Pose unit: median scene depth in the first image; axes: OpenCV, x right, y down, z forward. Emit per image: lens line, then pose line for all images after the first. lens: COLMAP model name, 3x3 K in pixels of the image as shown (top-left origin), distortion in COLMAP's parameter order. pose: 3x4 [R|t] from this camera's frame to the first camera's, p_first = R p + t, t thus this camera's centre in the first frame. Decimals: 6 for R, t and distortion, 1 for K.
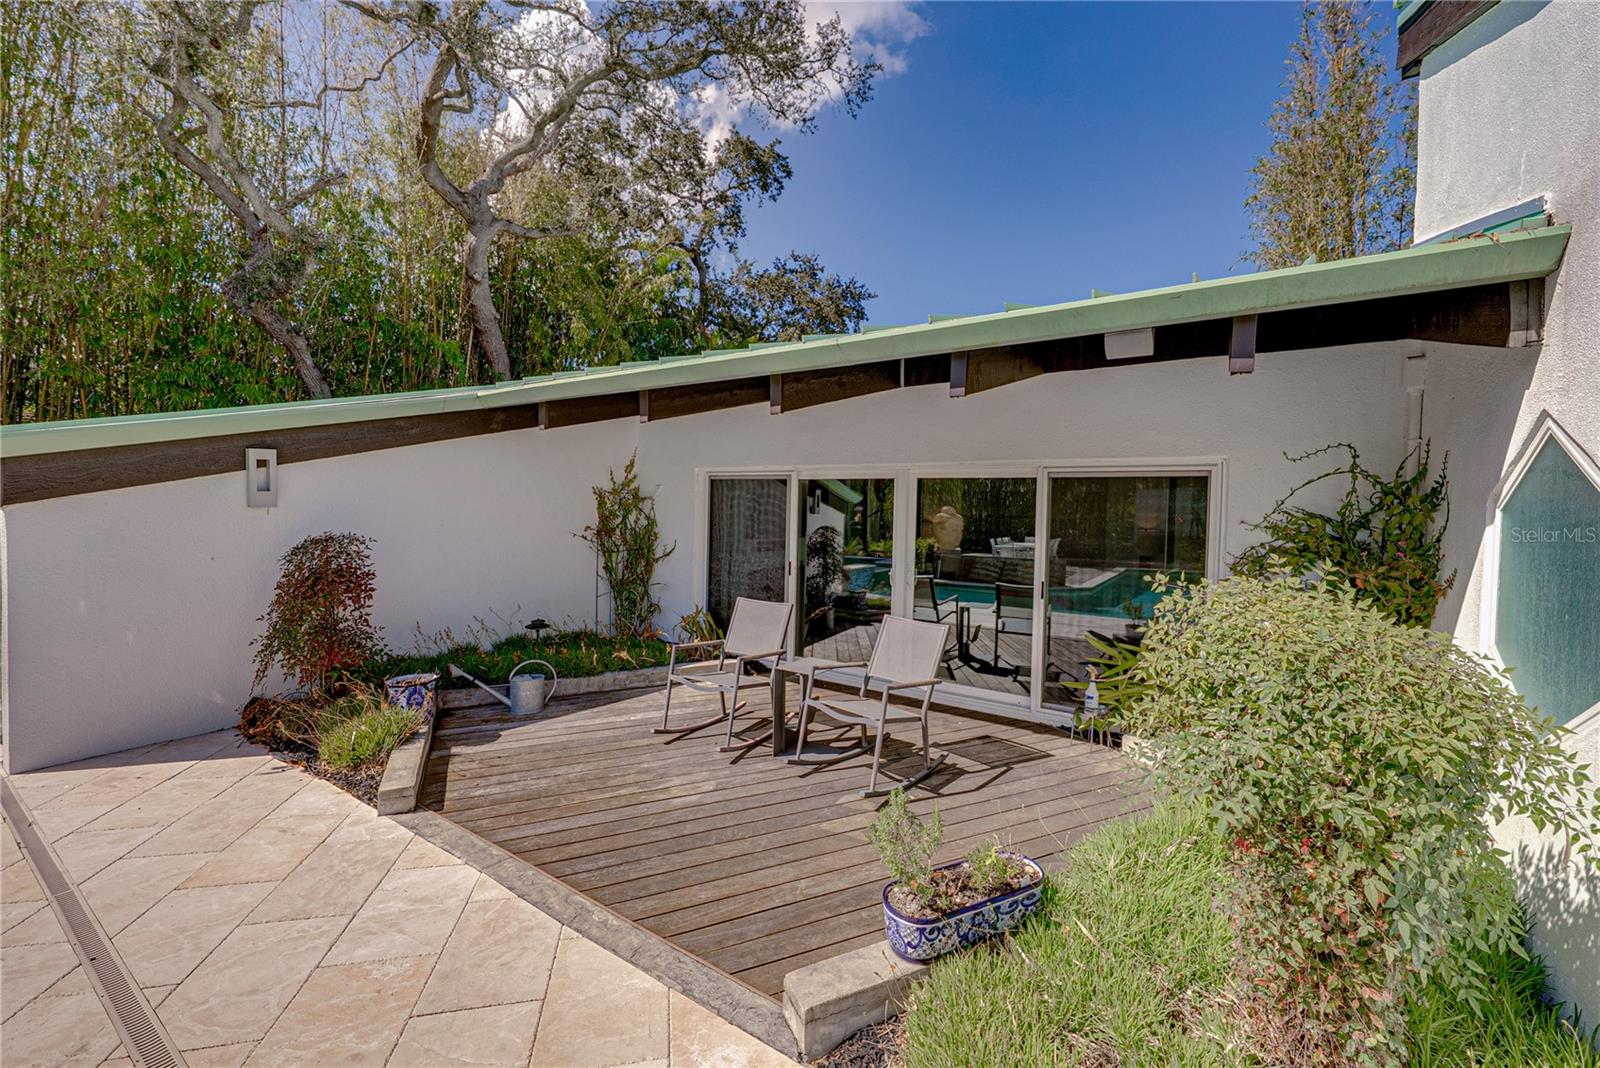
lens RADIAL K [[1133.7, 0, 800.0], [0, 1133.7, 534.0], [0, 0, 1]] dist [-0.001133, 0.000058]
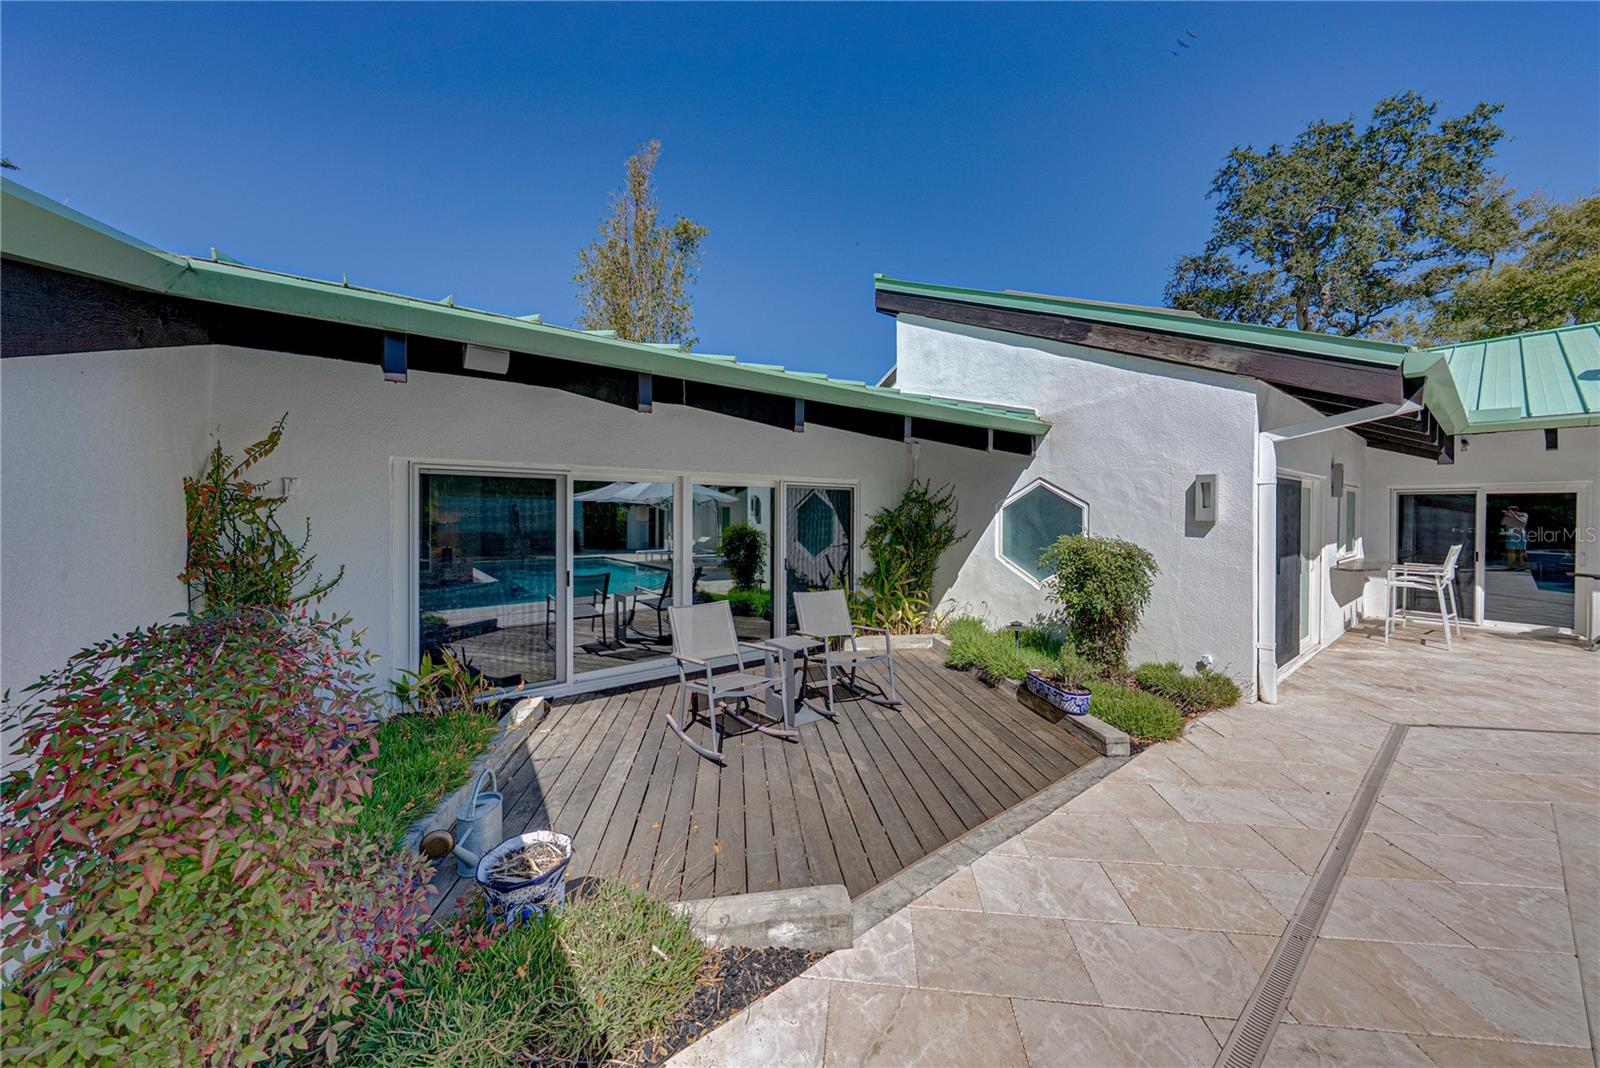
lens RADIAL K [[1133.7, 0, 800.0], [0, 1133.7, 534.0], [0, 0, 1]] dist [-0.001133, 0.000058]
pose [[-0.303606, -0.041040, 0.951913, -0.983824], [0.012186, 0.998823, 0.046949, -0.048775], [-0.952720, 0.025854, -0.302748, 1.172340]]
